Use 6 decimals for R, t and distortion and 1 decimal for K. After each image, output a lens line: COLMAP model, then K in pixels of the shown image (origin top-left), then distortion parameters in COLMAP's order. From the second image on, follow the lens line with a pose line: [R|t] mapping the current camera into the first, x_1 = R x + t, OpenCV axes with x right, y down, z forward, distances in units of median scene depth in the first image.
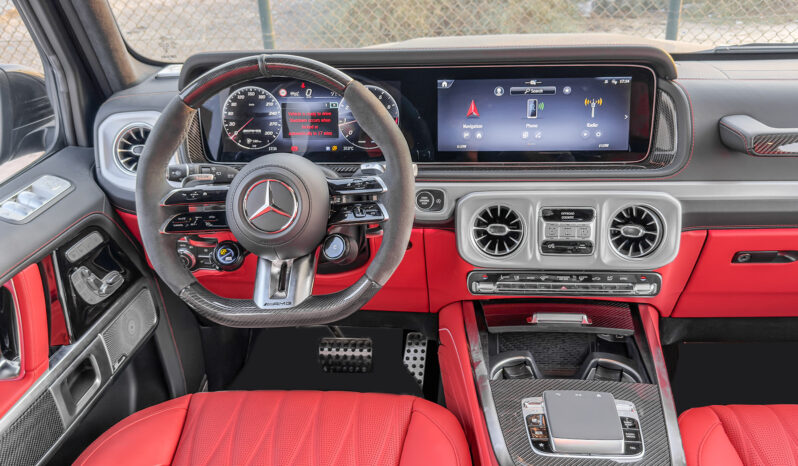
lens RADIAL K [[709.7, 0, 399.0], [0, 709.7, 233.0], [0, 0, 1]] dist [0.004082, -0.017156]
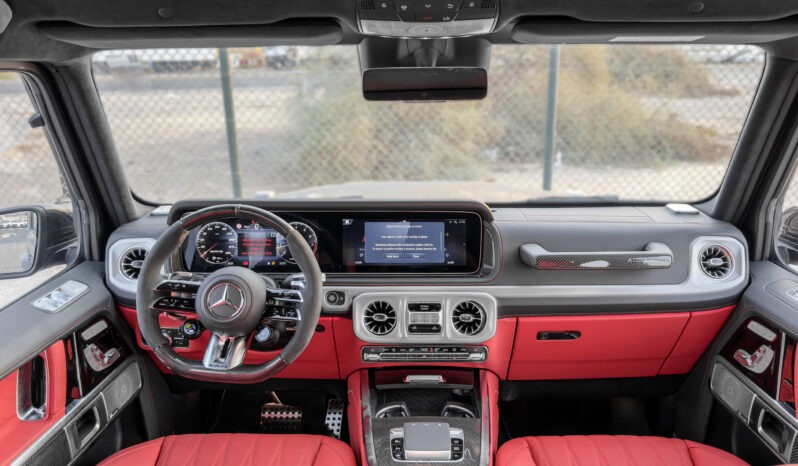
lens RADIAL K [[596.2, 0, 399.0], [0, 596.2, 233.0], [0, 0, 1]] dist [0.000050, -0.005384]
pose [[0.996002, 0.008986, 0.088878, 0.064064], [0.006063, 0.985834, -0.167616, 0.030634], [-0.089125, 0.167484, 0.981838, -0.275116]]
